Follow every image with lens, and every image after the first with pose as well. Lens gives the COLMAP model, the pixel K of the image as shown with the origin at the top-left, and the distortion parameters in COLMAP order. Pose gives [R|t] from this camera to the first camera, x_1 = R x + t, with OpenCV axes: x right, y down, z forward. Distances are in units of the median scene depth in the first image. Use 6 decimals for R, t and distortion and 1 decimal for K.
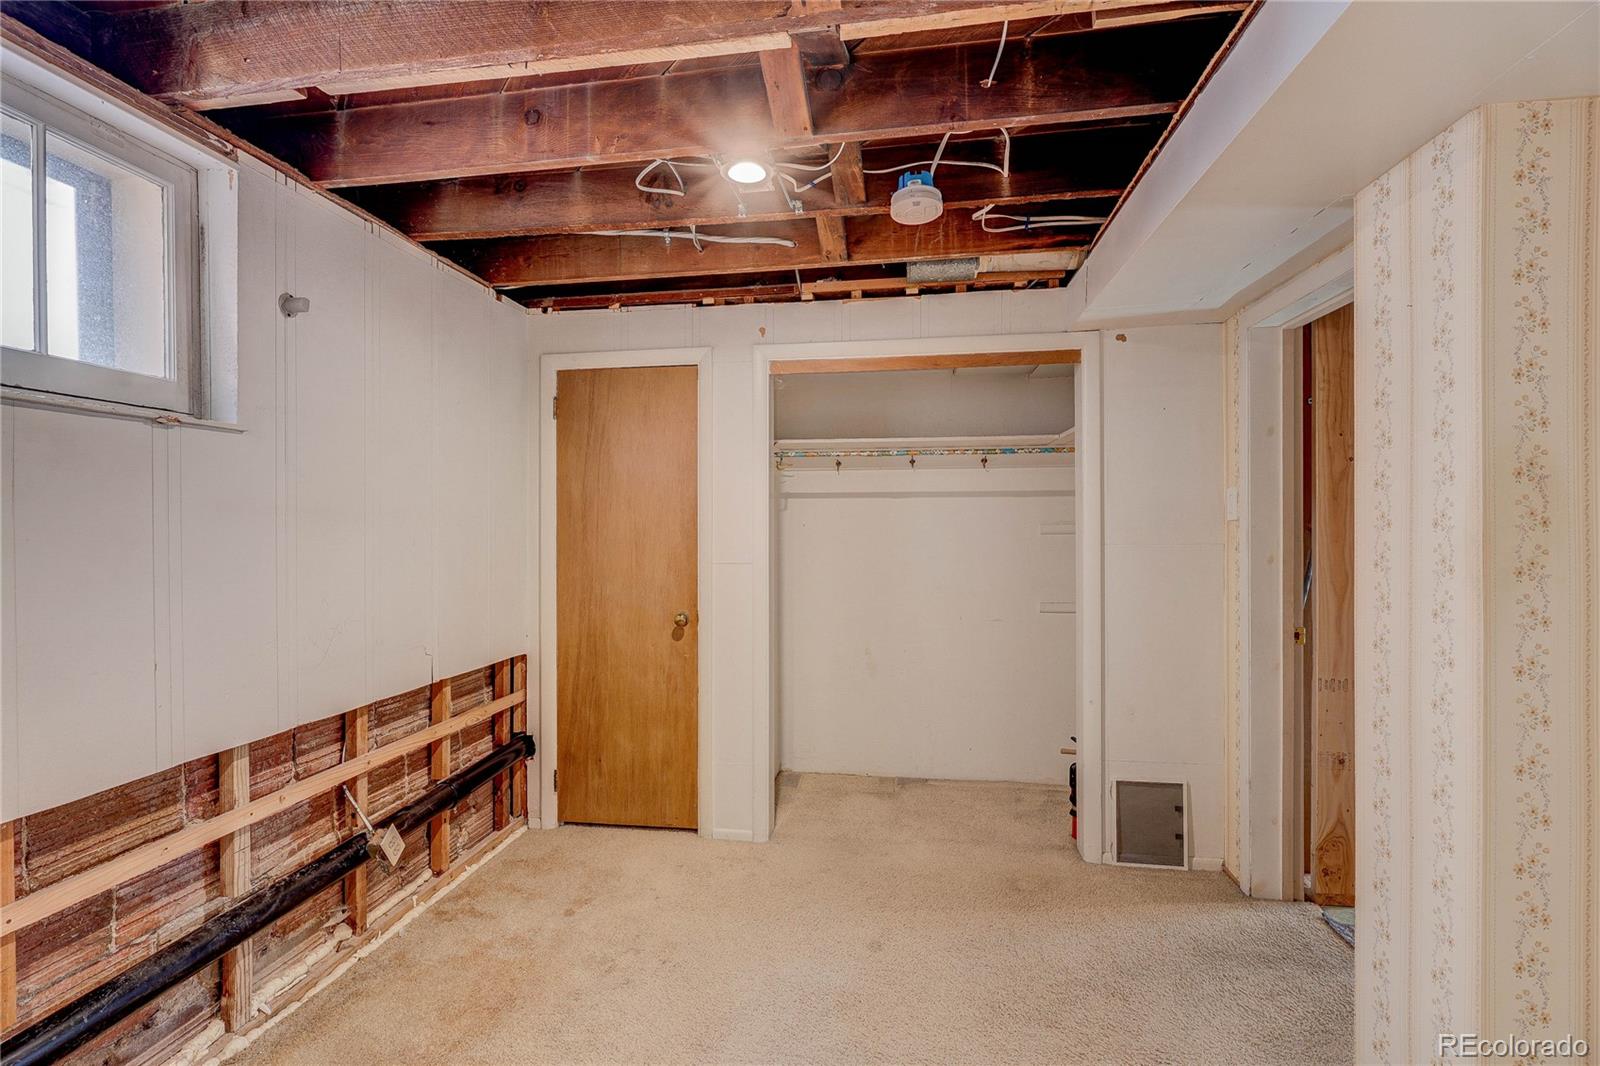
lens RADIAL K [[742.2, 0, 802.1], [0, 742.2, 534.7], [0, 0, 1]] dist [-0.002741, -0.000204]
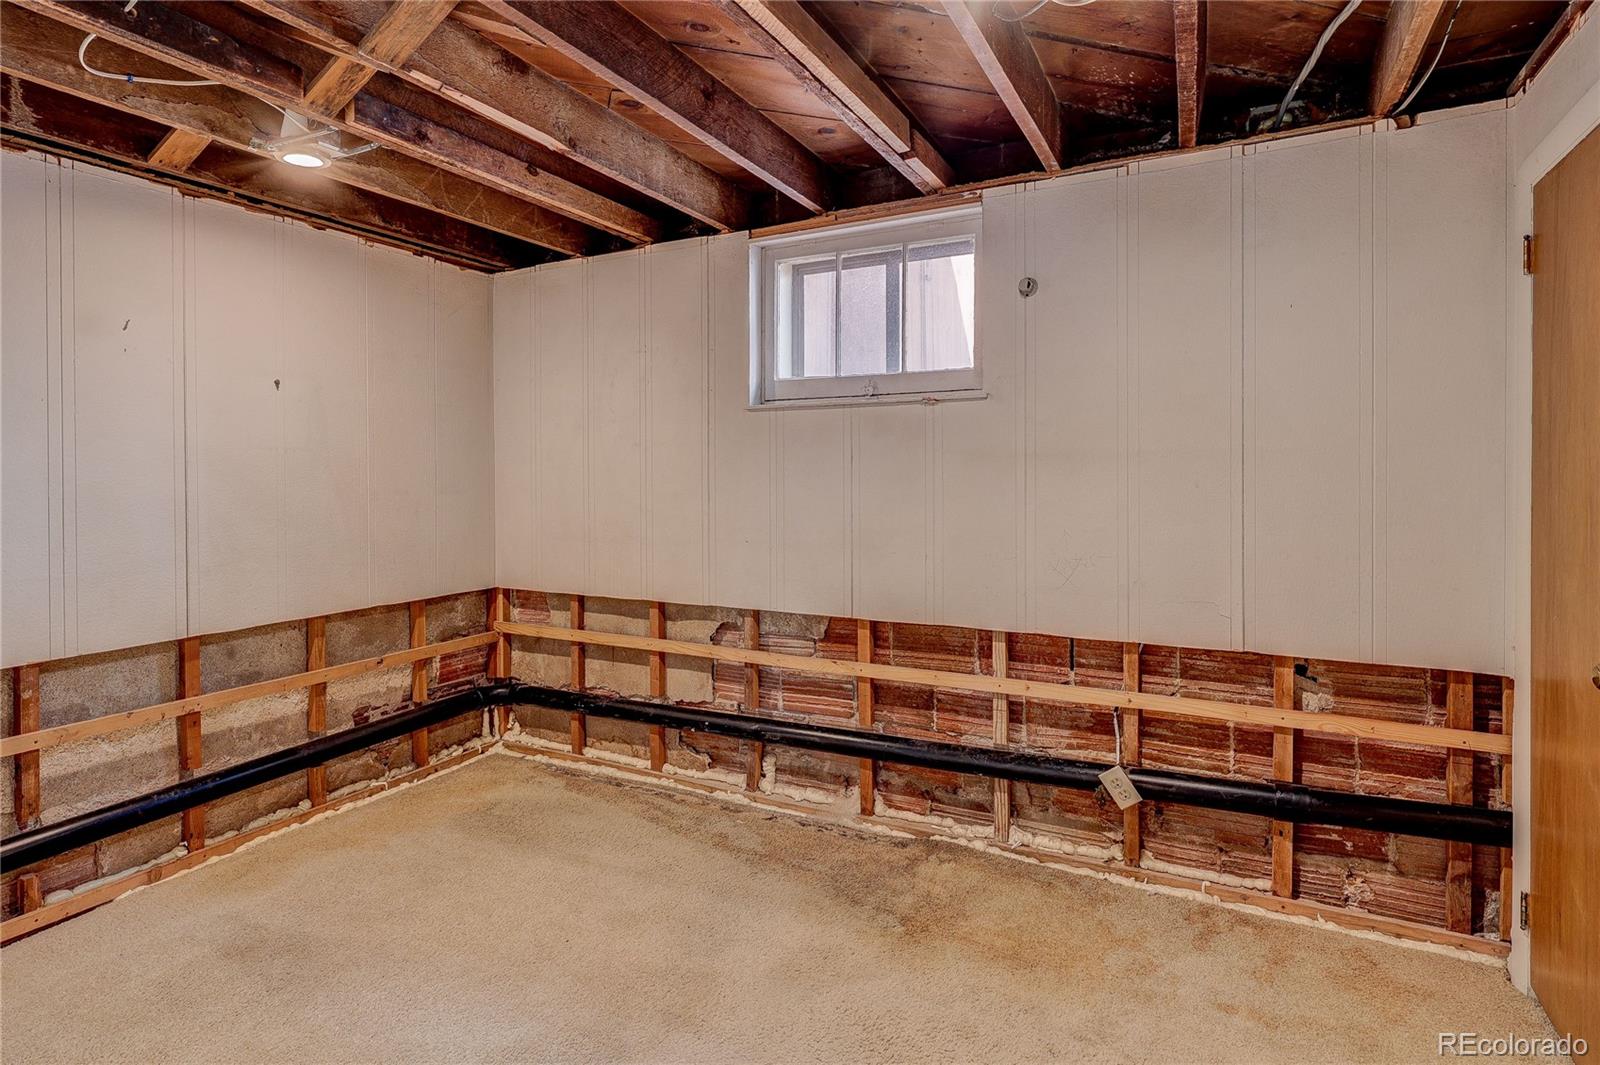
lens RADIAL K [[788.1, 0, 802.9], [0, 788.1, 471.2], [0, 0, 1]] dist [-0.013217, -0.000502]
pose [[-0.336010, 0.009910, -0.941806, 0.580687], [-0.000195, 0.999944, 0.010592, -0.016621], [0.941859, 0.003742, -0.335989, 0.959403]]
